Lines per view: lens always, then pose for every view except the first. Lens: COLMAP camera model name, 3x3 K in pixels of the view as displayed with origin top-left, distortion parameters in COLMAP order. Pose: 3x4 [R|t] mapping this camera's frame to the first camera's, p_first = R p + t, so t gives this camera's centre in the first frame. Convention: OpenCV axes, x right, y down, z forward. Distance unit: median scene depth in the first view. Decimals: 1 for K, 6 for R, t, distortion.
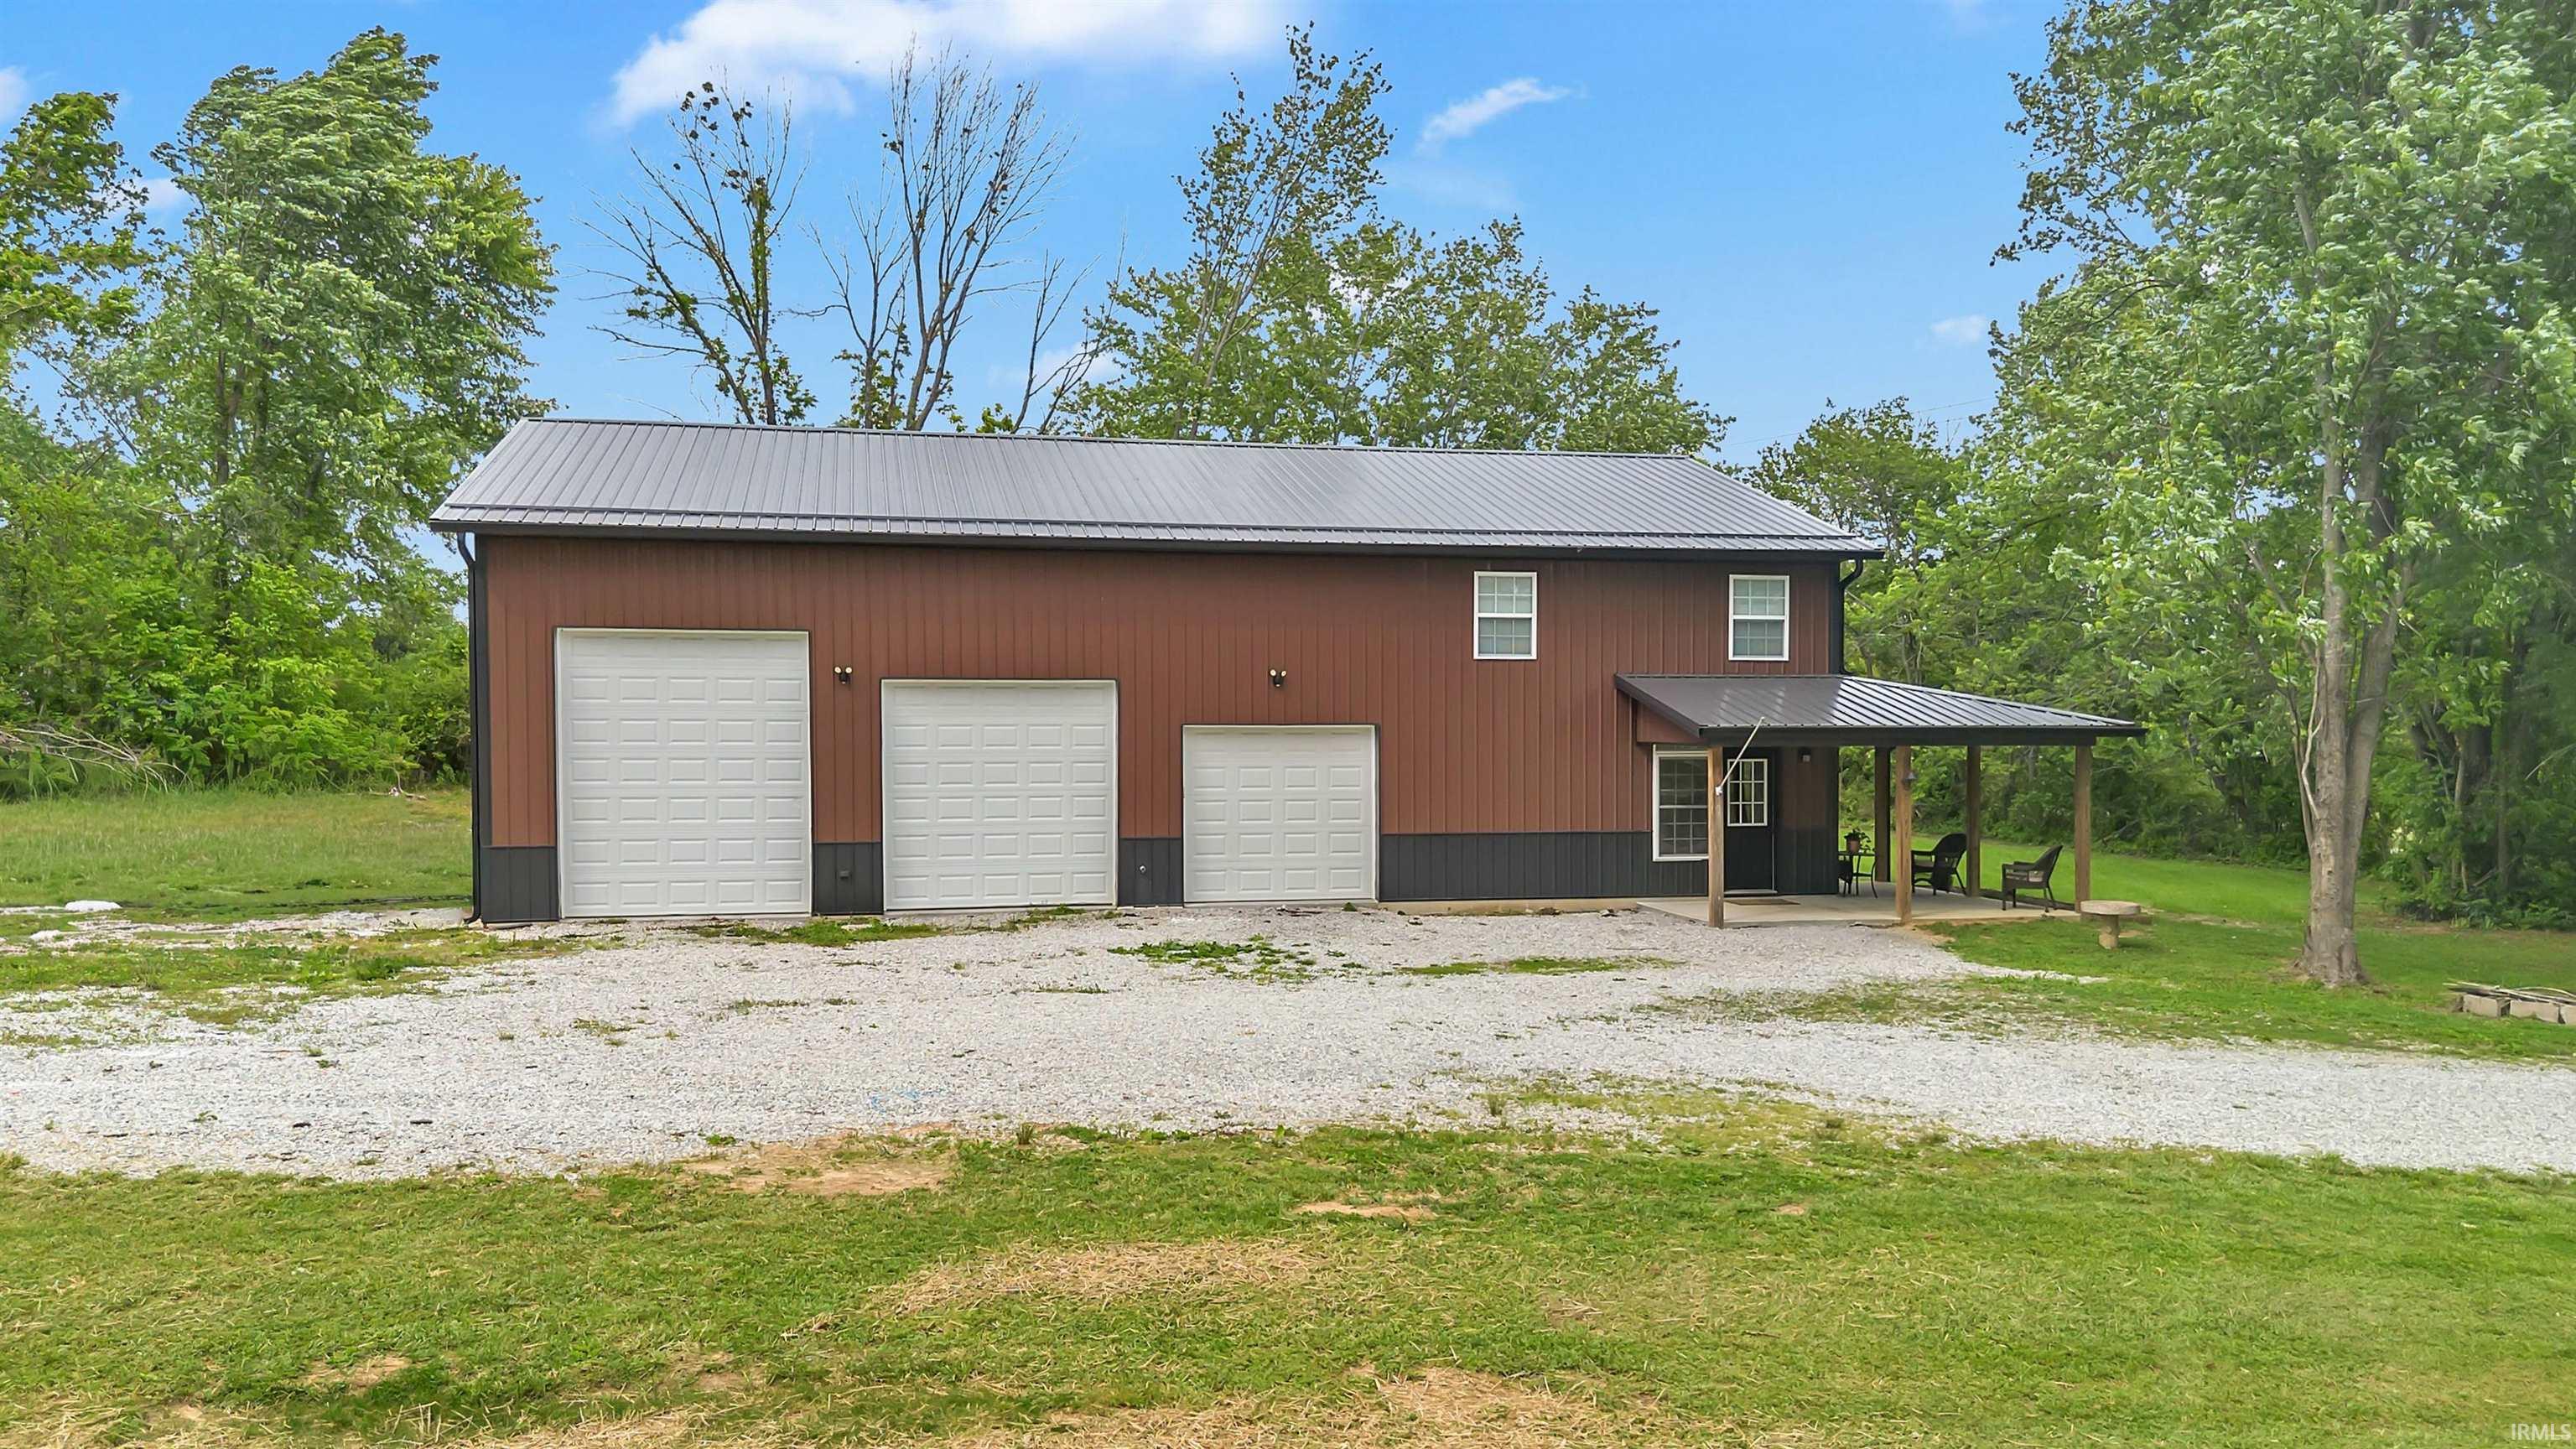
lens RADIAL K [[1924.8, 0, 1297.0], [0, 1924.8, 733.1], [0, 0, 1]] dist [0.105604, -0.188863]
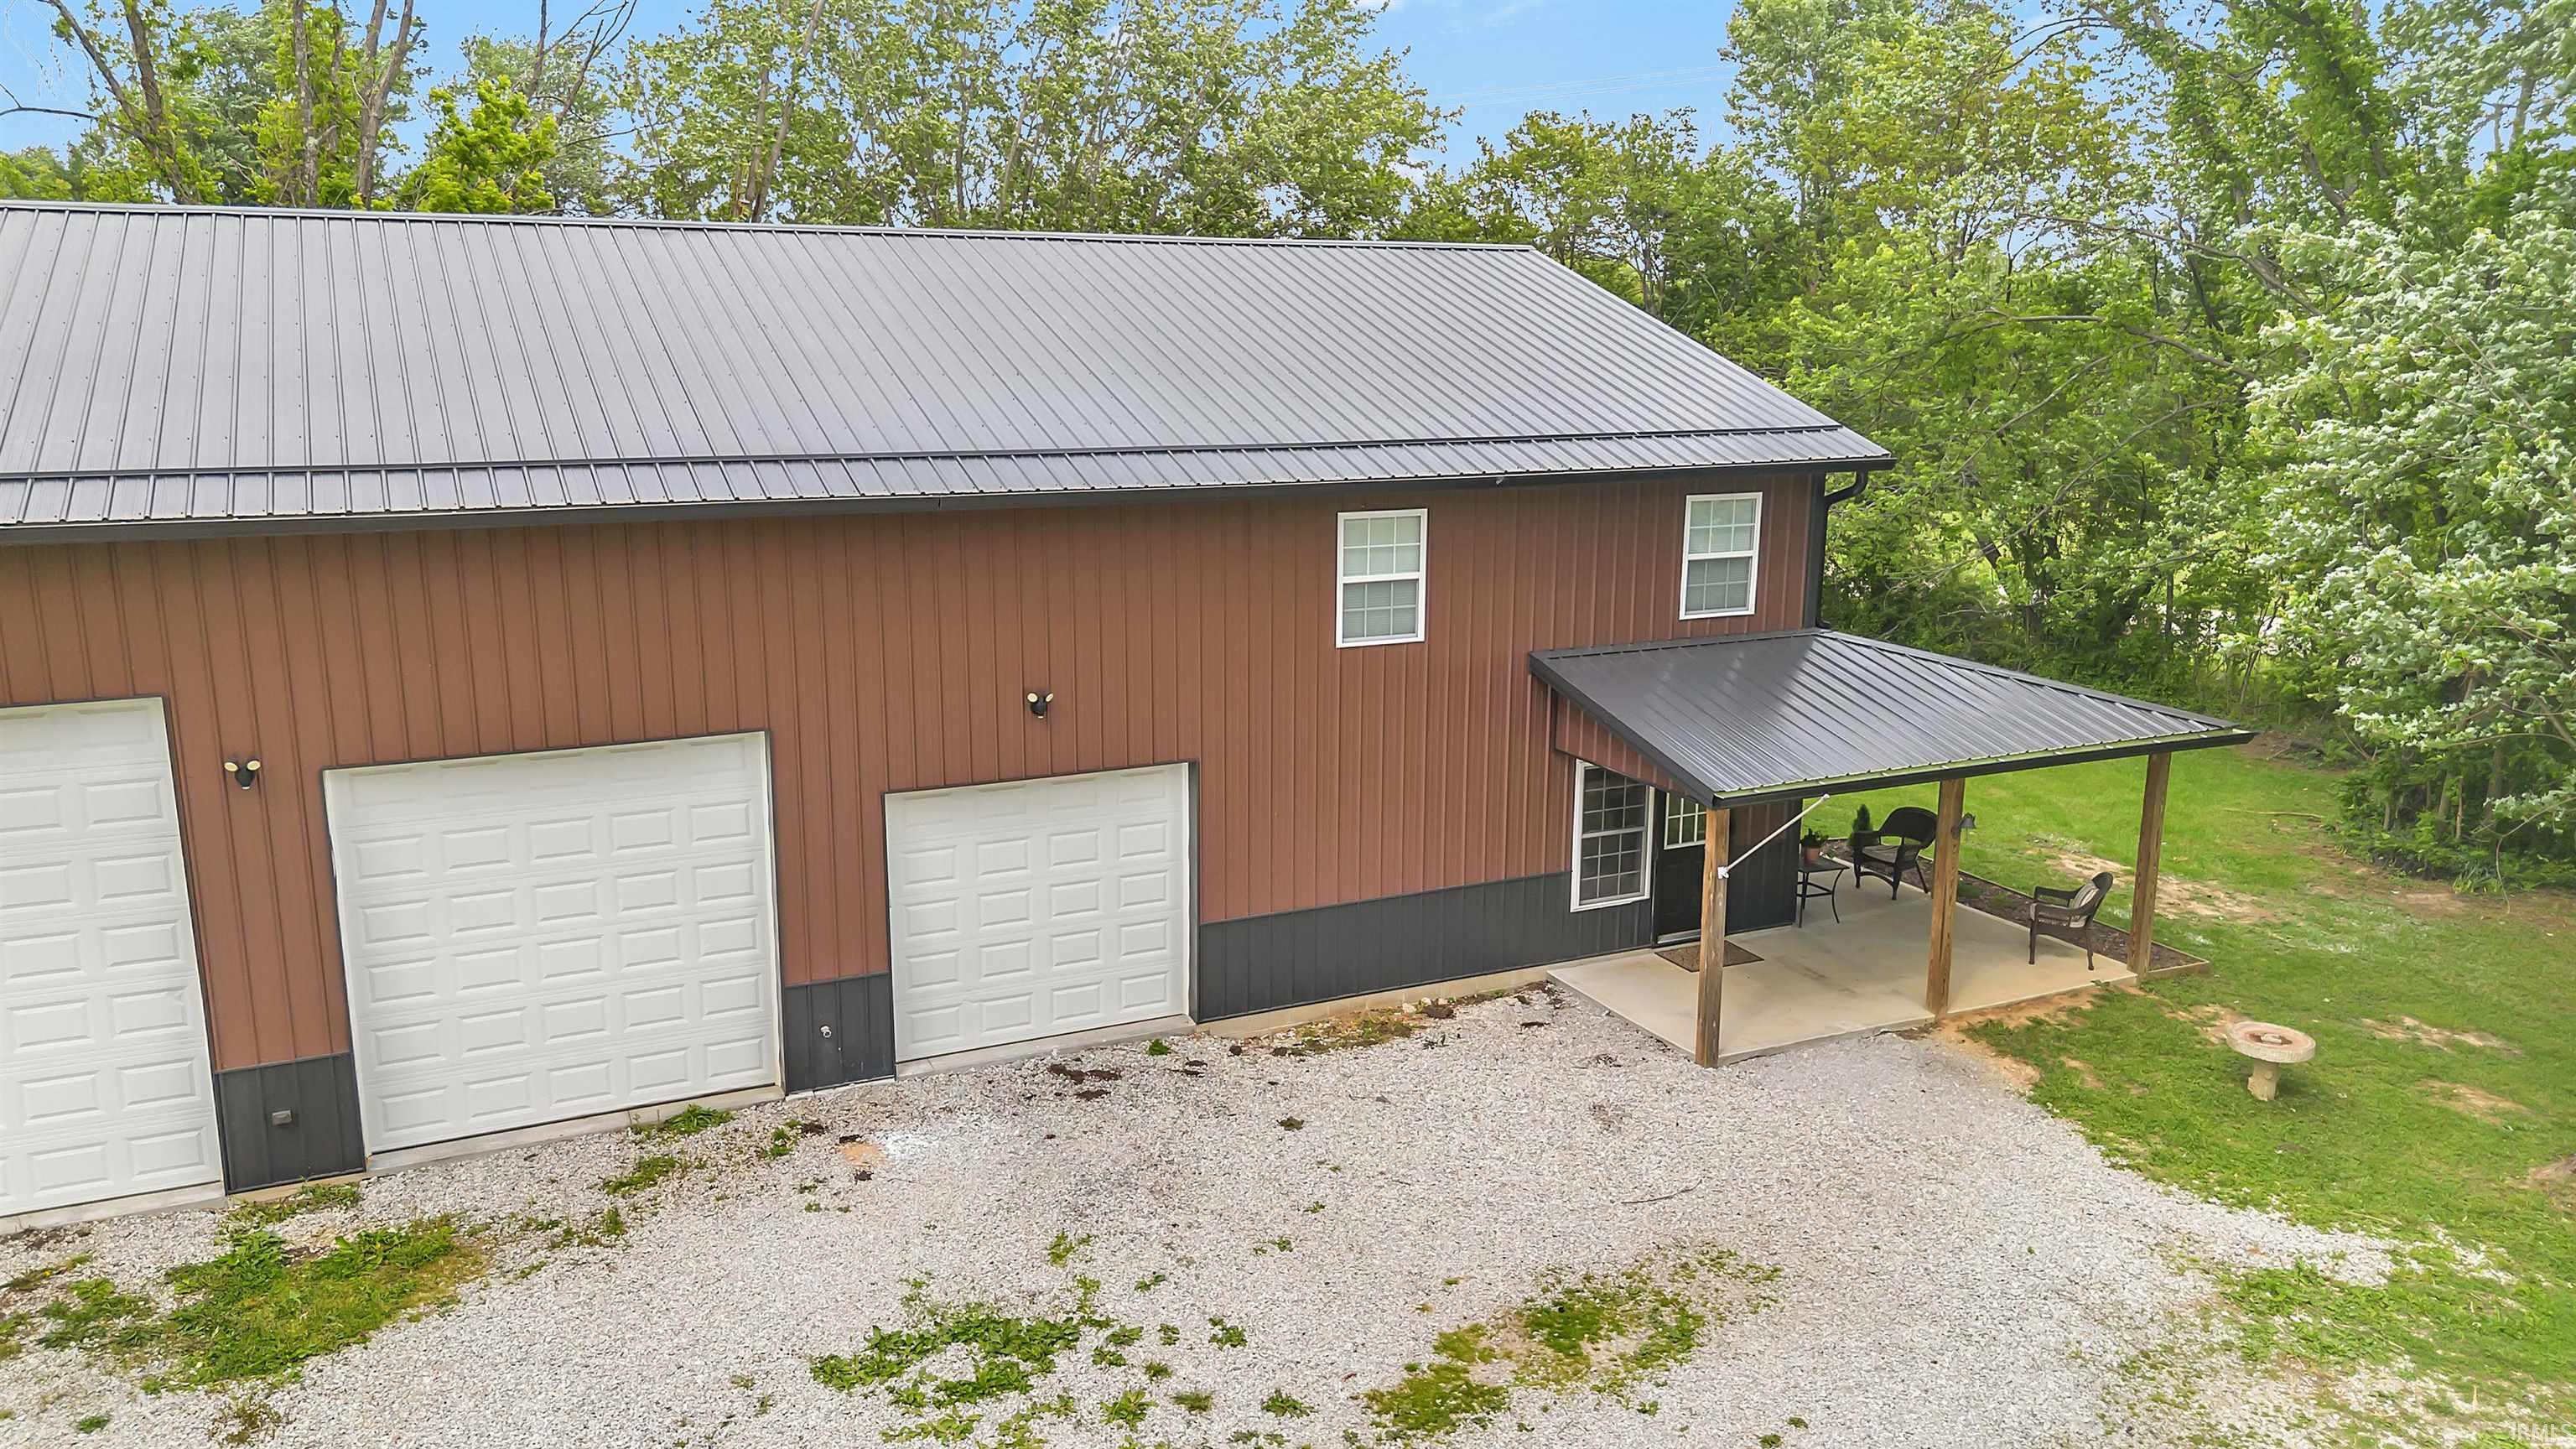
lens RADIAL K [[1841.3, 0, 1304.8], [0, 1841.3, 721.3], [0, 0, 1]] dist [0.070042, -0.074223]
pose [[0.972435, -0.044339, 0.228921, -0.060687], [-0.003813, 0.978600, 0.205737, -0.141076], [-0.233144, -0.200939, 0.951456, 0.408915]]
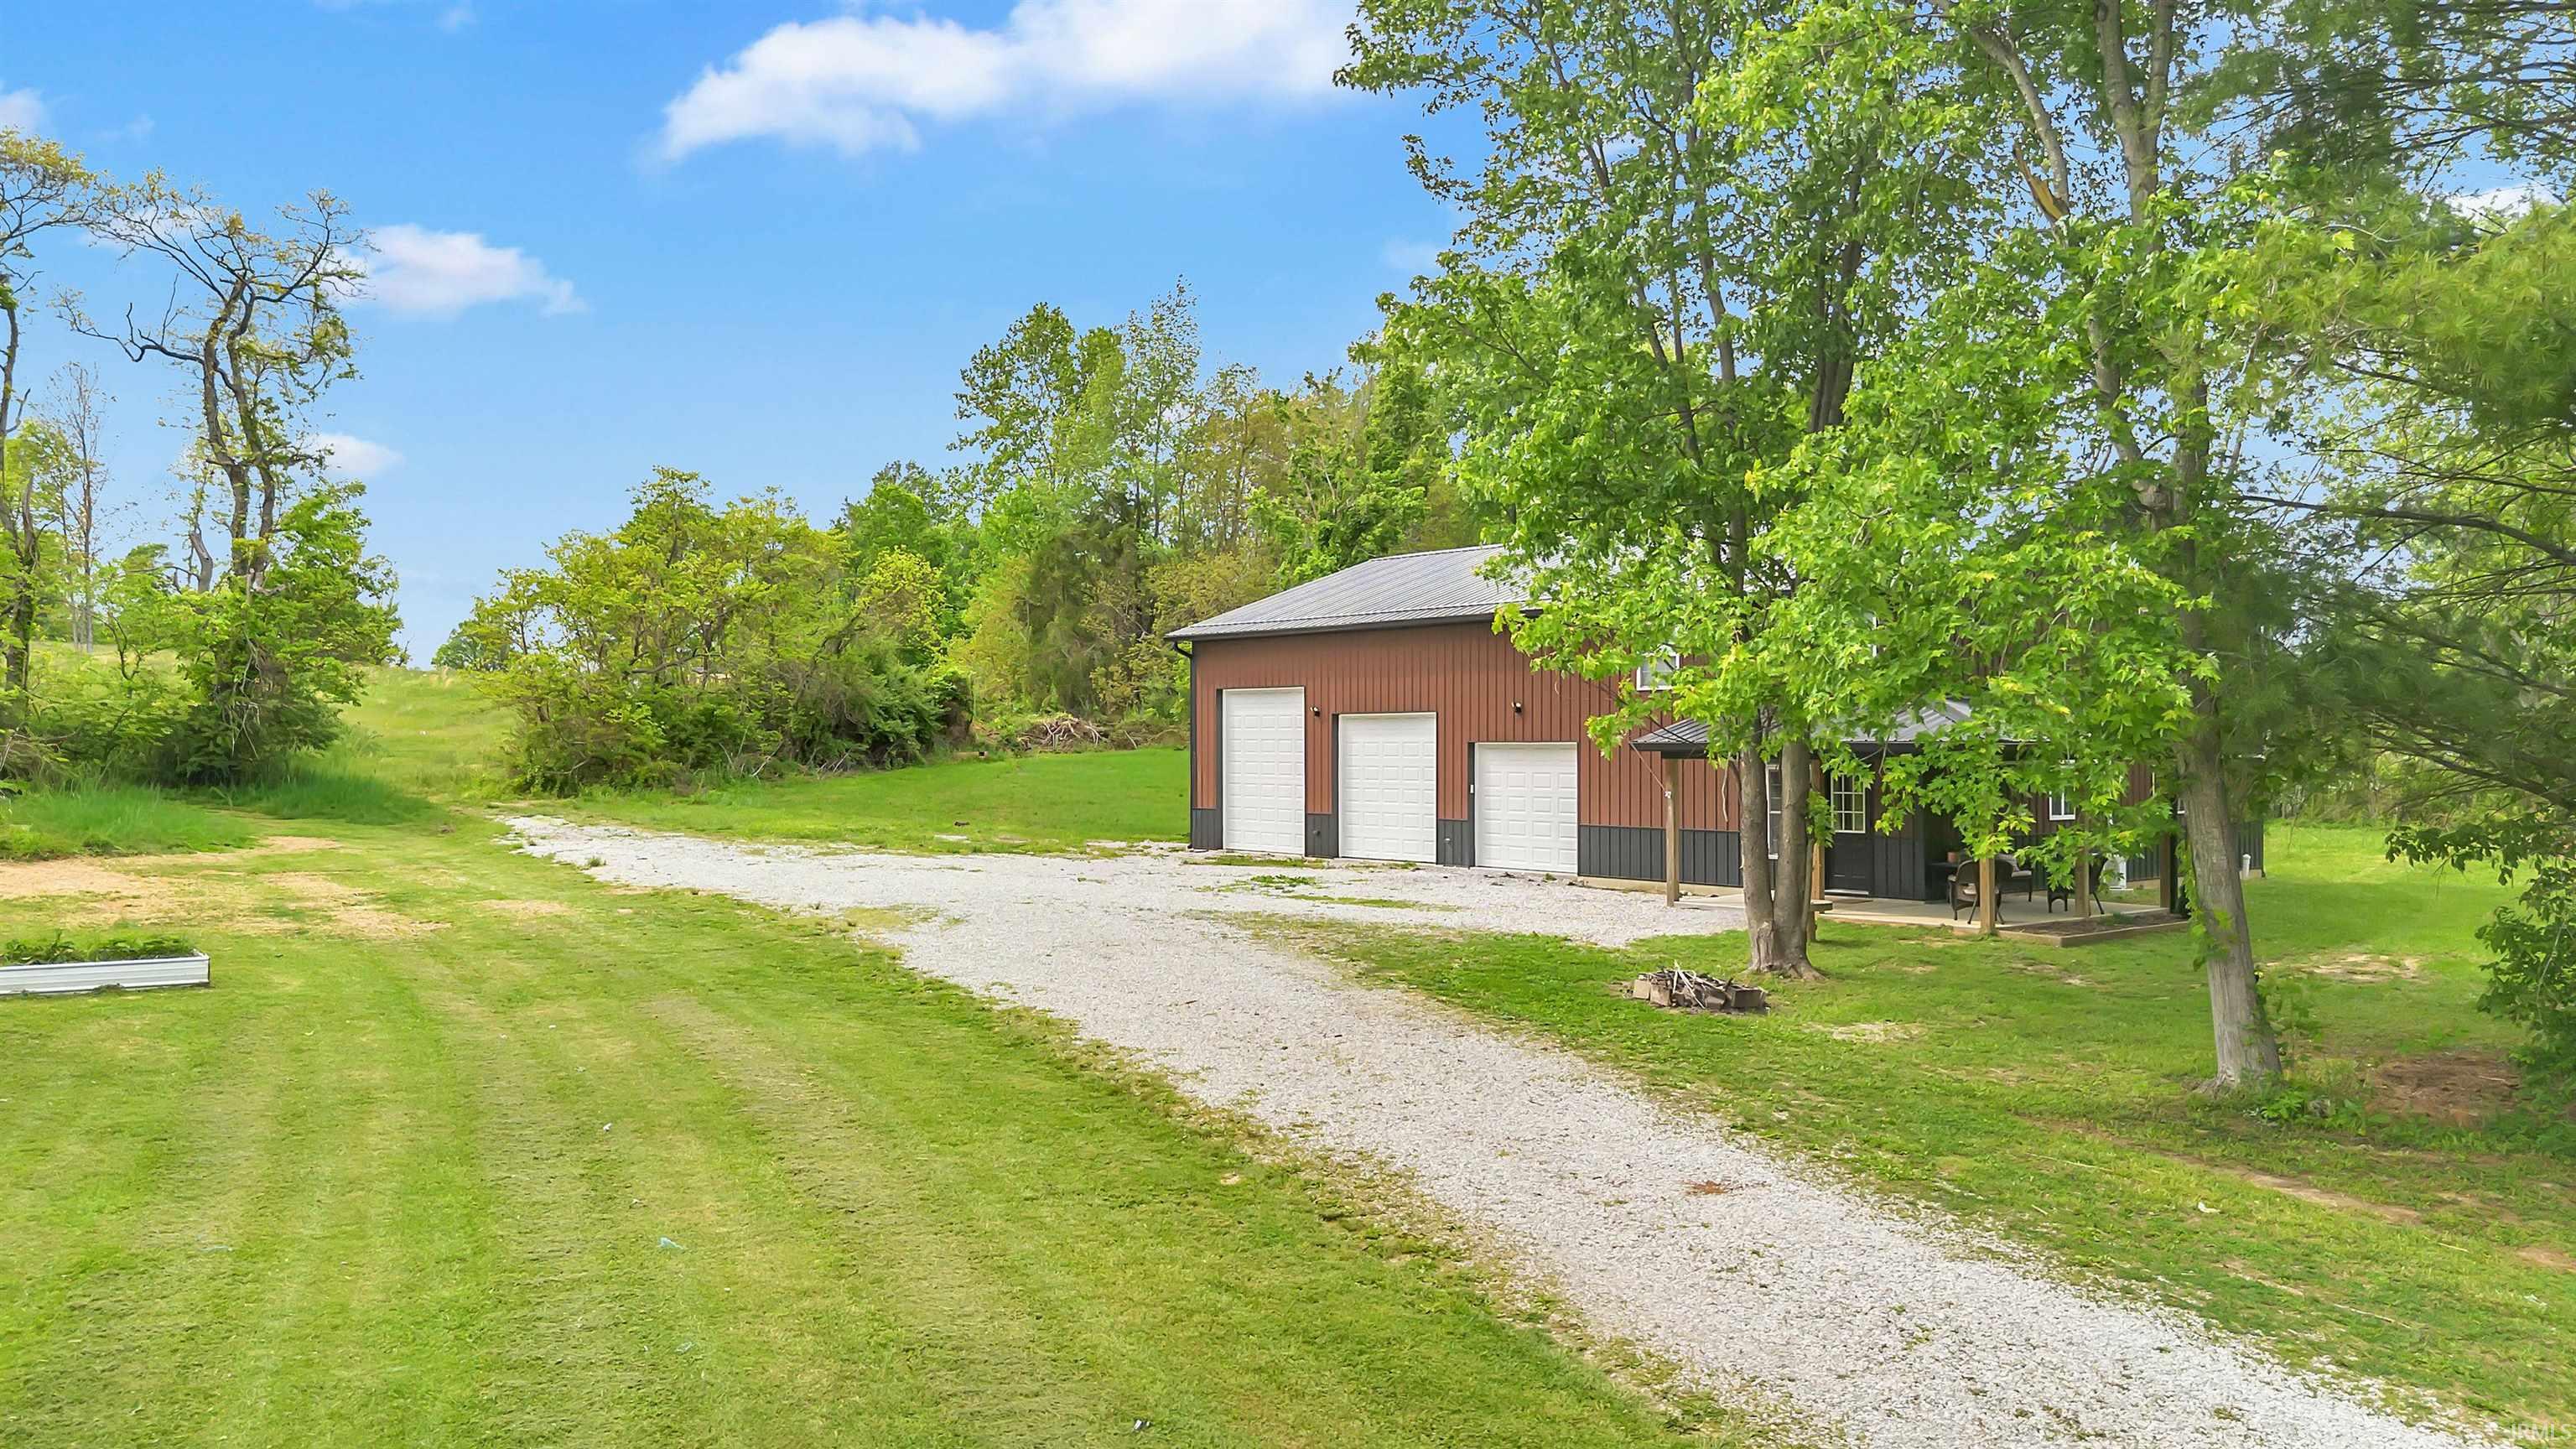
lens RADIAL K [[1855.7, 0, 1298.3], [0, 1855.7, 727.8], [0, 0, 1]] dist [0.066677, -0.082343]
pose [[0.482335, -0.009995, -0.875930, 1.063180], [-0.008003, 0.999843, -0.015816, 0.007358], [0.875950, 0.014639, 0.482180, 0.205907]]
